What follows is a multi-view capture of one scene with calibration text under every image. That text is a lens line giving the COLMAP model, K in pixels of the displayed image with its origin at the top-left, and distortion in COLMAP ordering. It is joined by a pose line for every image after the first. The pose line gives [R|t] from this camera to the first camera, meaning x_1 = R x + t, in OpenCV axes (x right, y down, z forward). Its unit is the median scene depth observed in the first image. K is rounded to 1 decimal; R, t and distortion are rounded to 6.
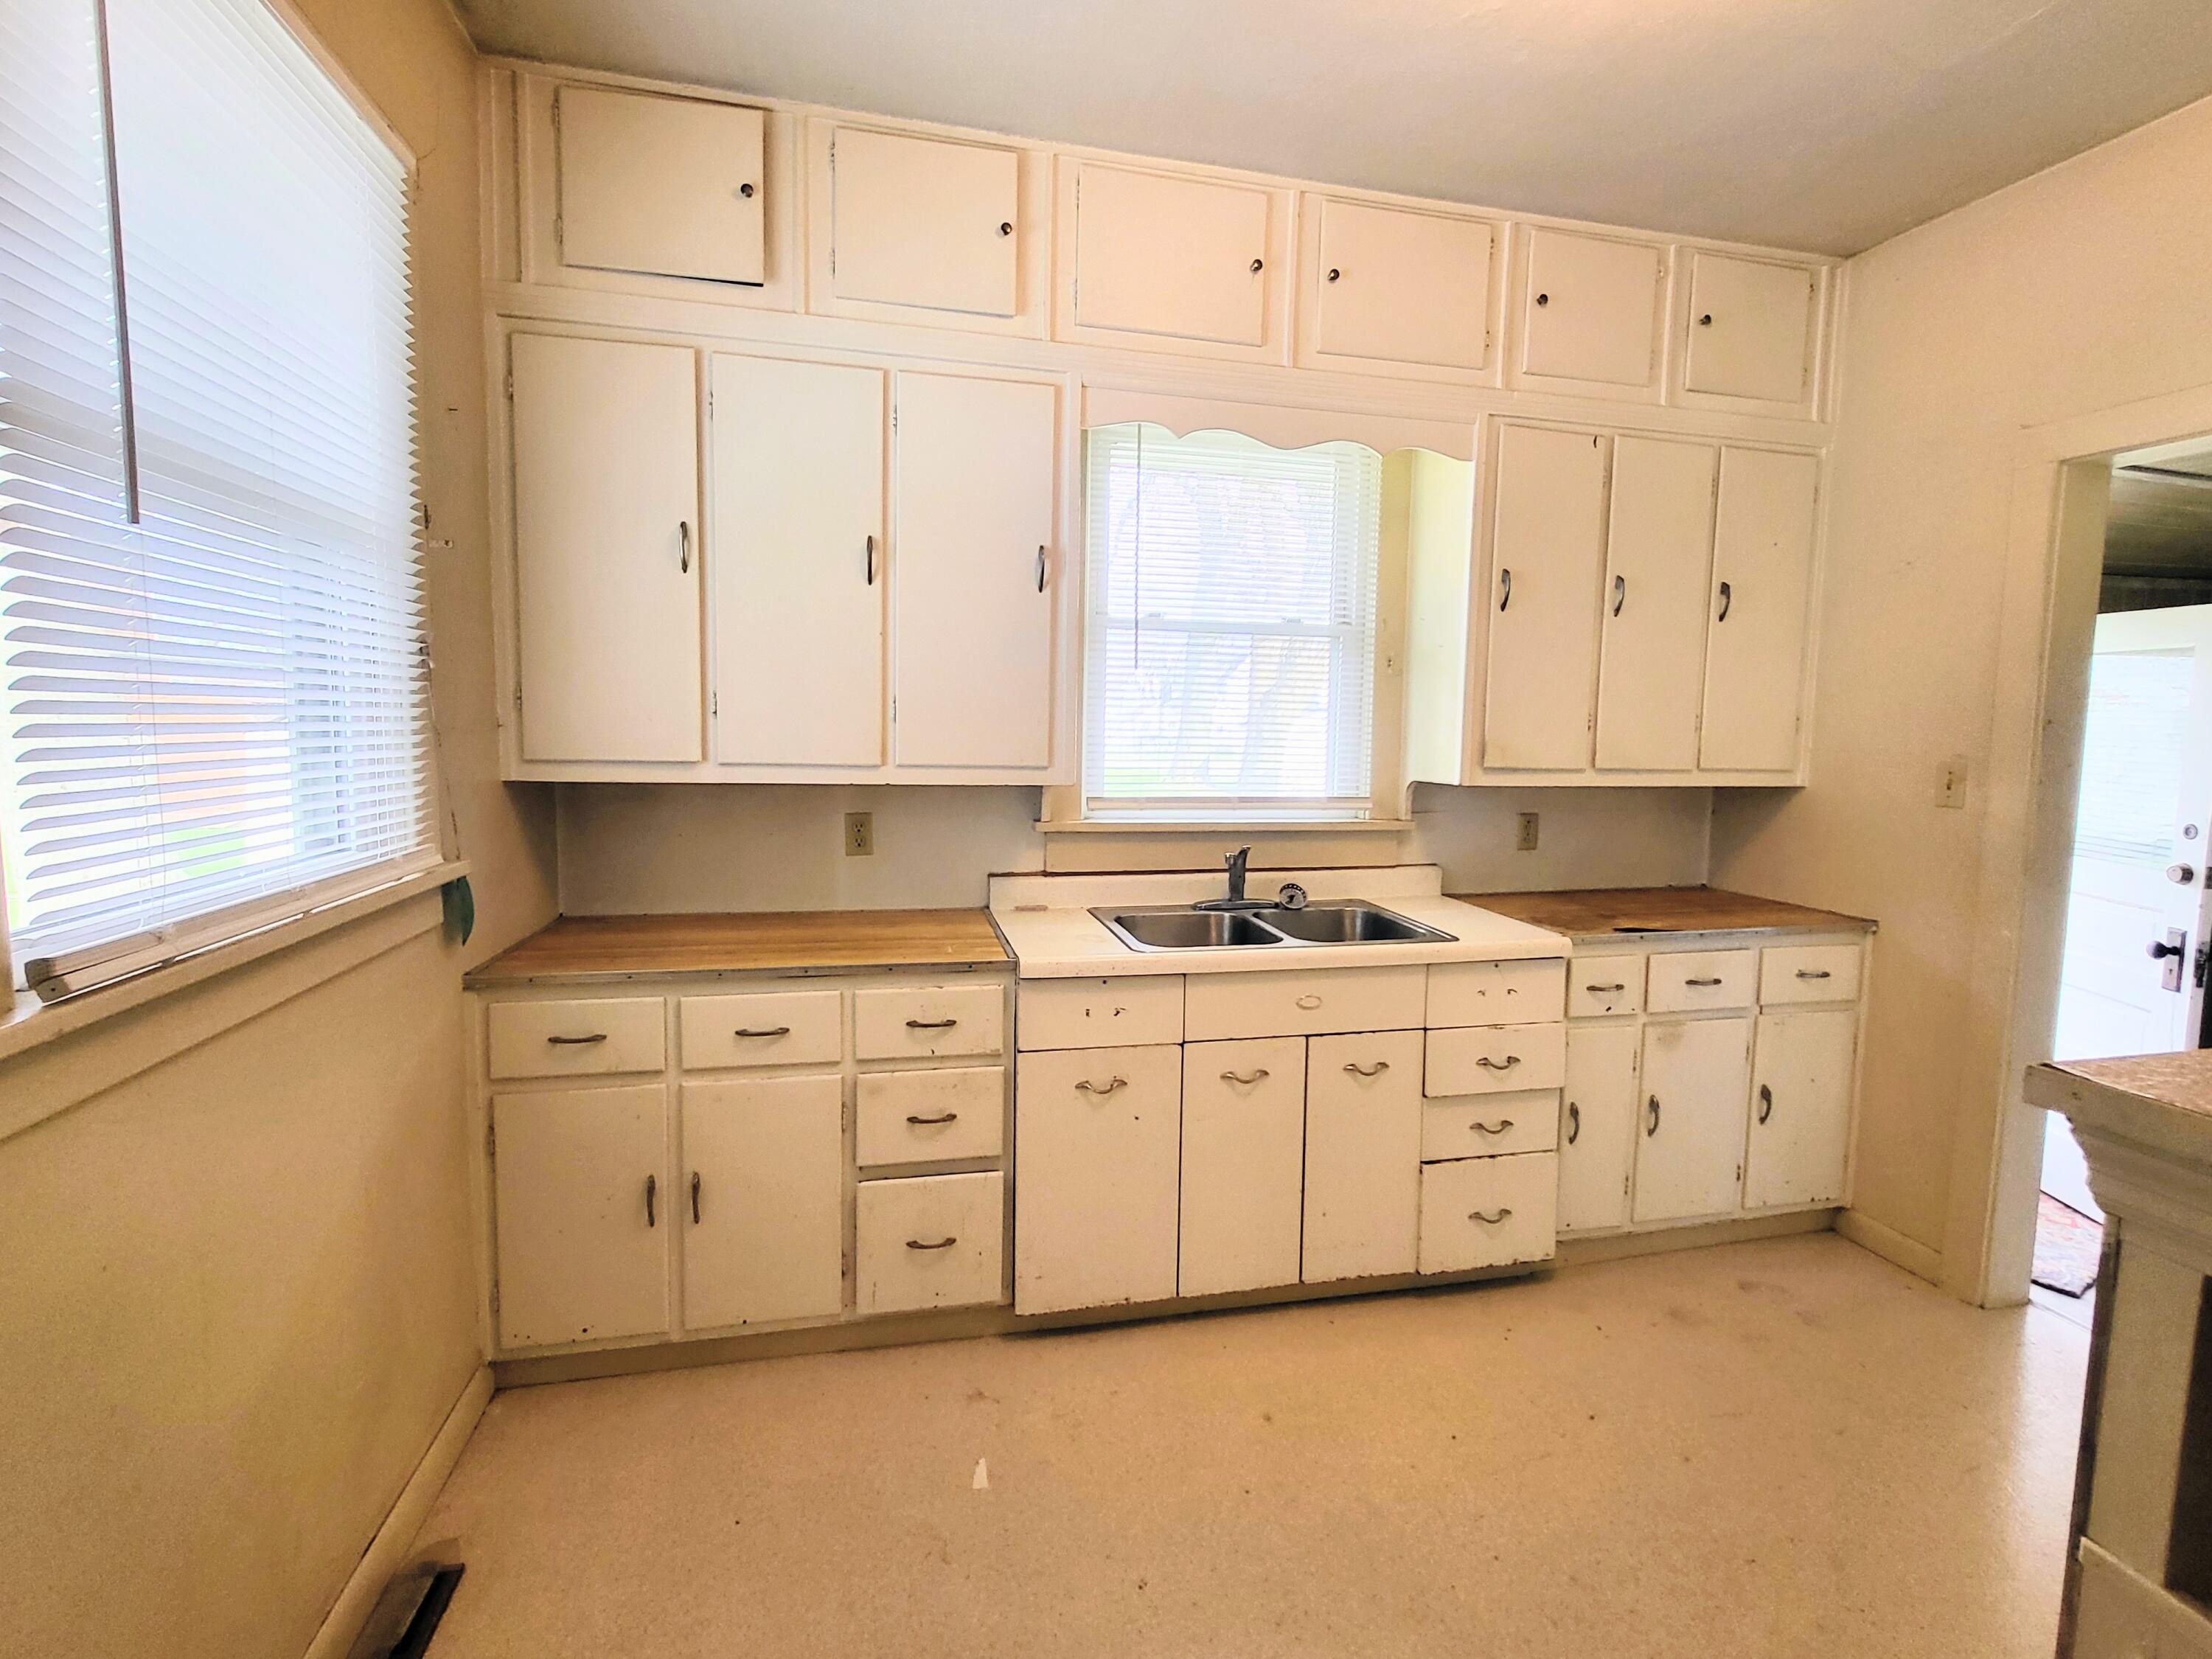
lens RADIAL K [[1022.9, 0, 1110.1], [0, 1022.9, 821.3], [0, 0, 1]] dist [0.002053, -0.001878]
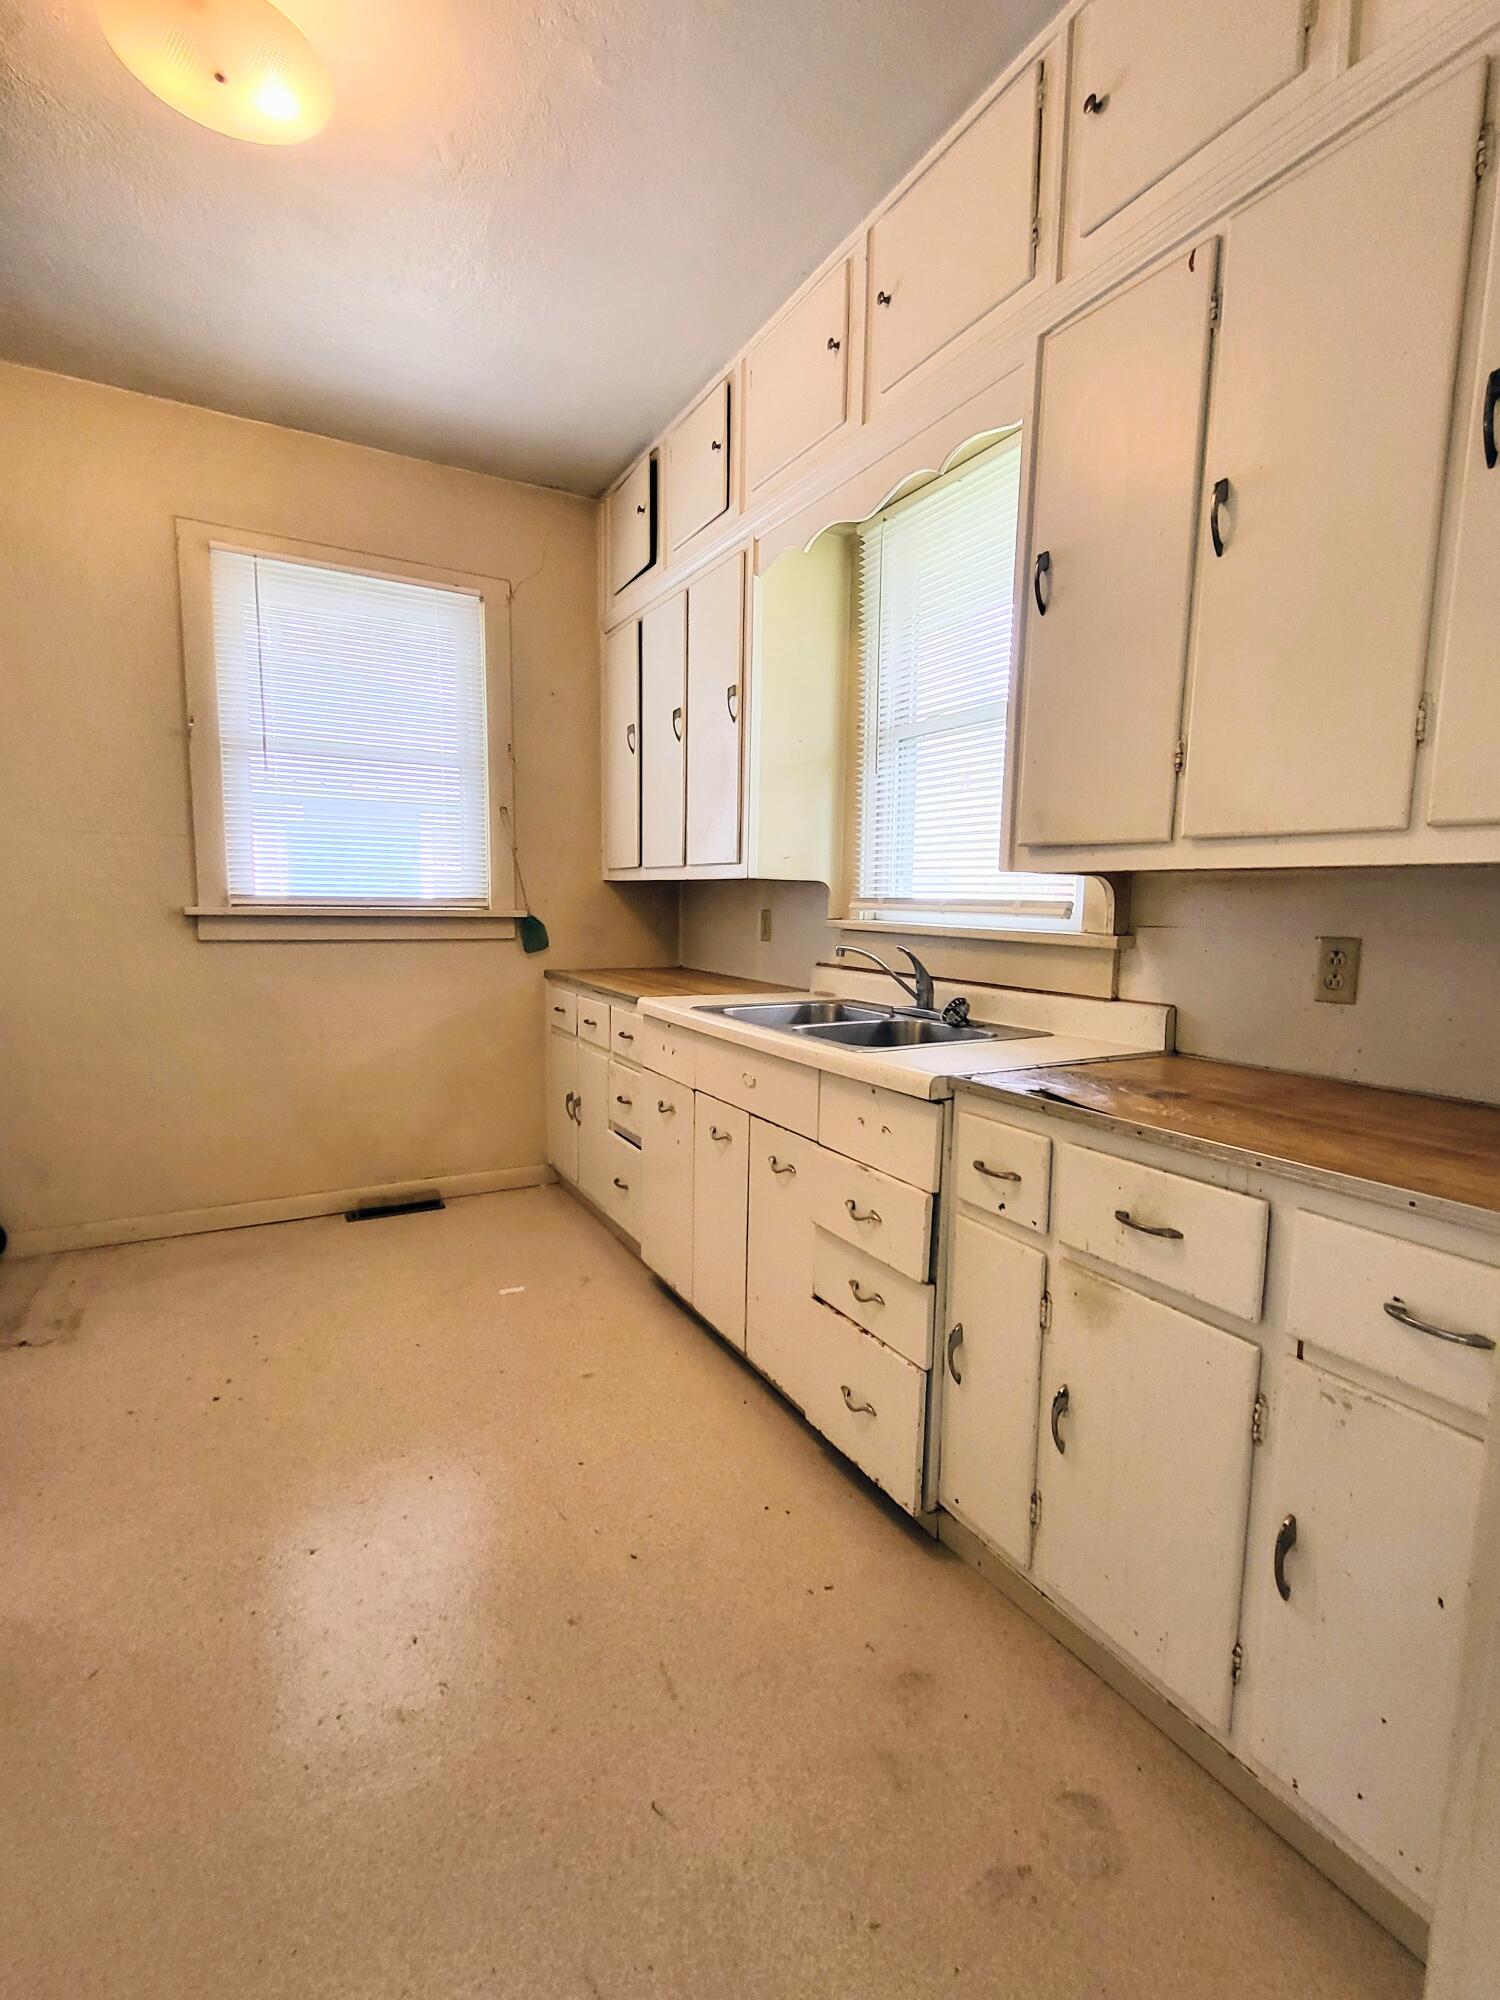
lens RADIAL K [[924.8, 0, 753.1], [0, 924.8, 1004.9], [0, 0, 1]] dist [0.002053, -0.001878]
pose [[0.281342, 0.100915, -0.954287, 0.983365], [-0.101803, 0.991982, 0.074888, 0.029231], [0.954192, 0.076080, 0.289359, 0.669210]]
